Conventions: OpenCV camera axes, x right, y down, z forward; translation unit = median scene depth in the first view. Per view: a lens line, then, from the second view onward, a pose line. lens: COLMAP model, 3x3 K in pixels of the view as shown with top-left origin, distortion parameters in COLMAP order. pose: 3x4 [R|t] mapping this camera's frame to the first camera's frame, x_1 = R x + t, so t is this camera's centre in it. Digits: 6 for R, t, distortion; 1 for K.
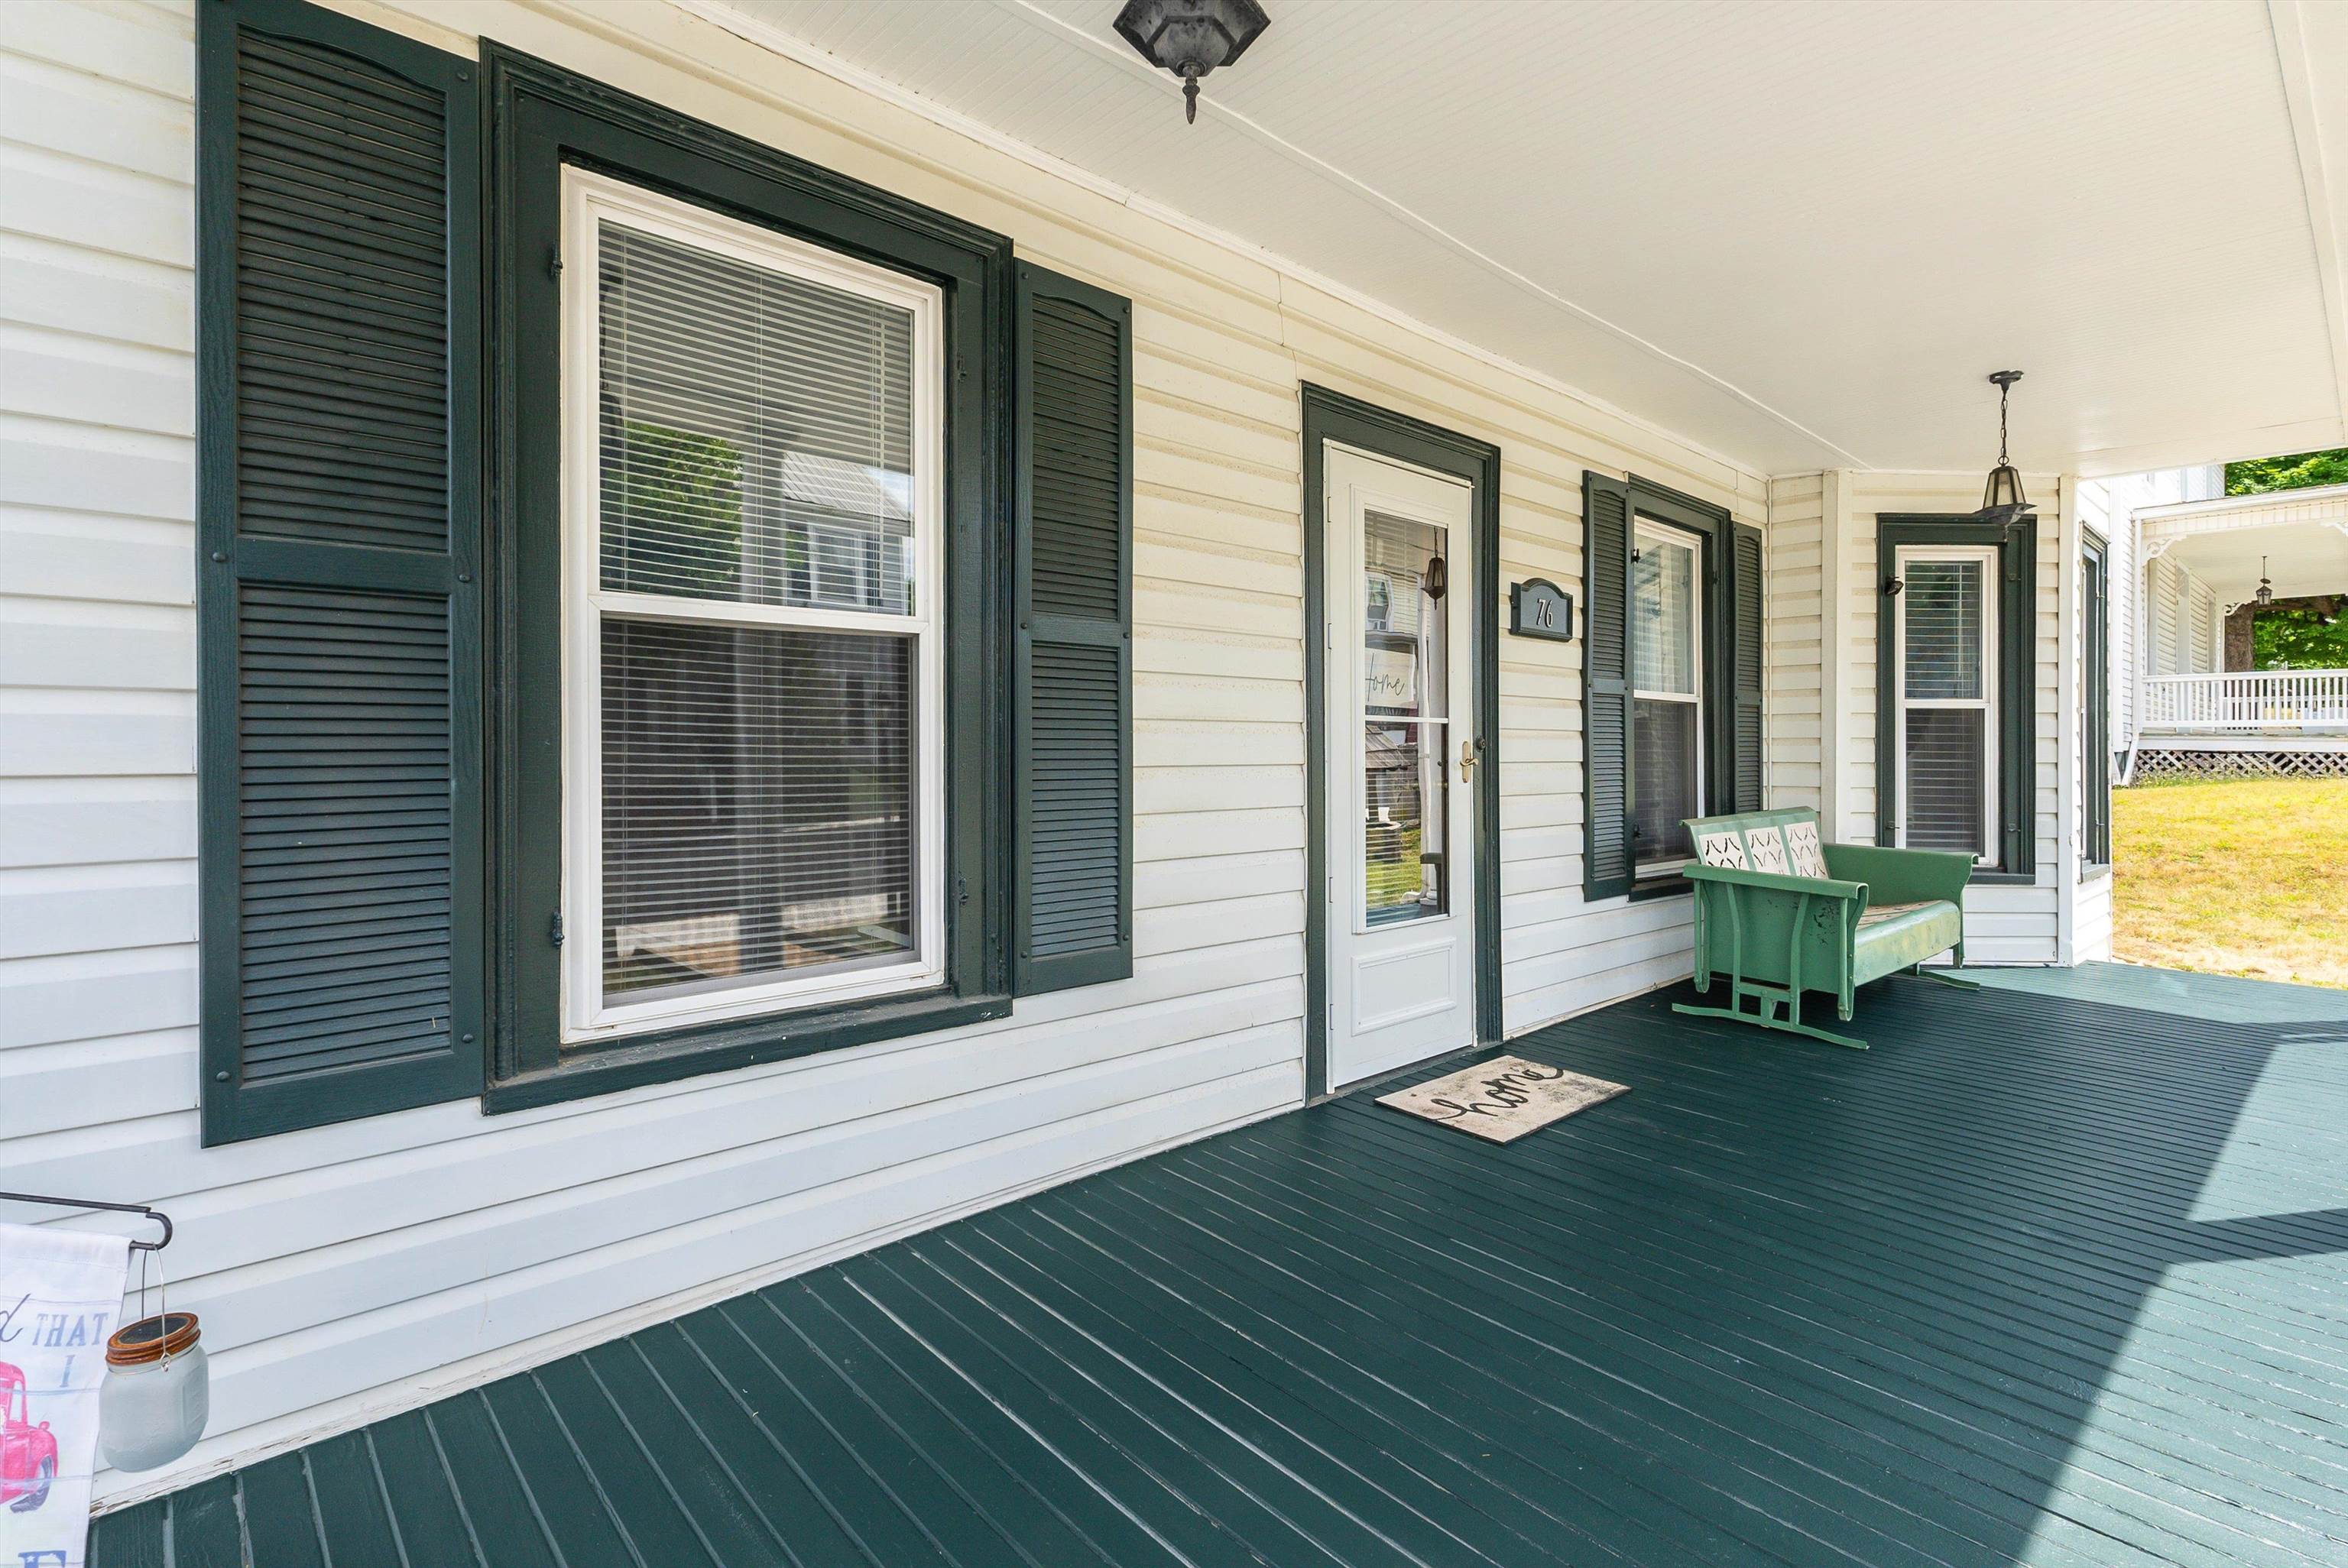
lens RADIAL K [[1042.0, 0, 1180.2], [0, 1042.0, 769.7], [0, 0, 1]] dist [0.001378, -0.000579]
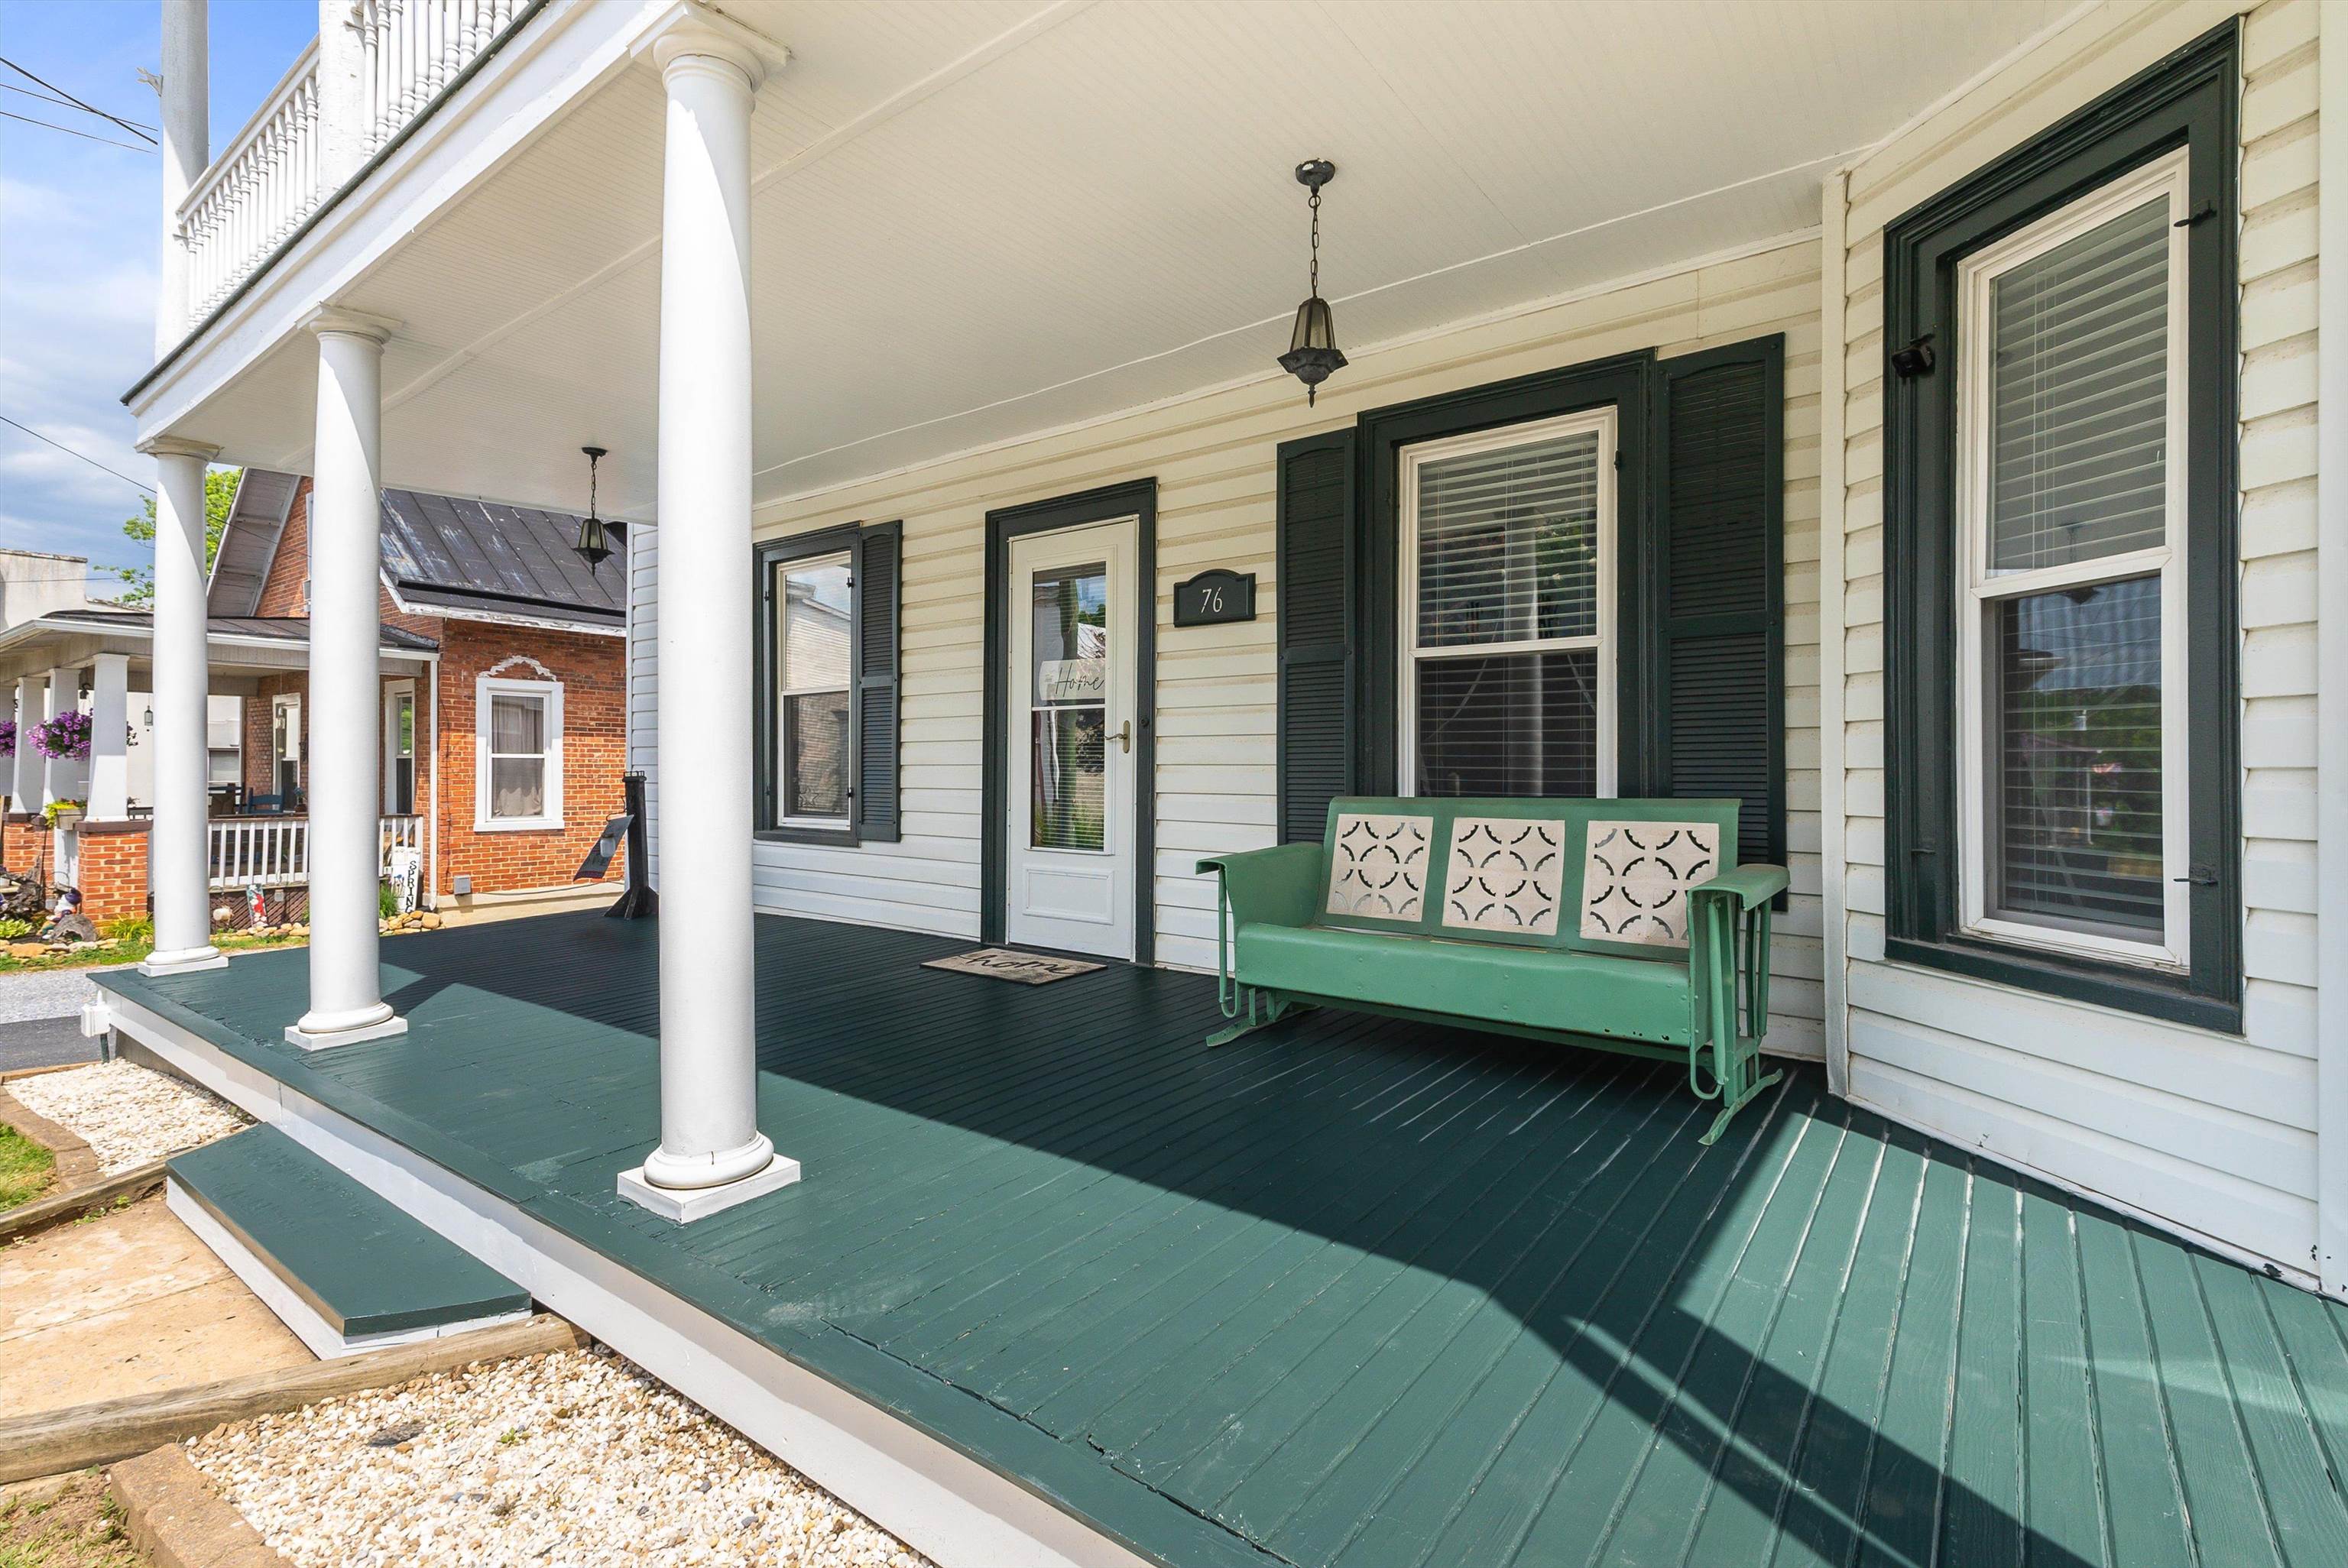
lens RADIAL K [[1077.3, 0, 1174.0], [0, 1077.3, 784.0], [0, 0, 1]] dist [0.027536, -0.000488]
pose [[0.194589, 0.008197, -0.980851, 1.553516], [-0.027536, 0.999617, 0.002891, 0.042440], [0.980498, 0.026446, 0.194740, 0.797270]]
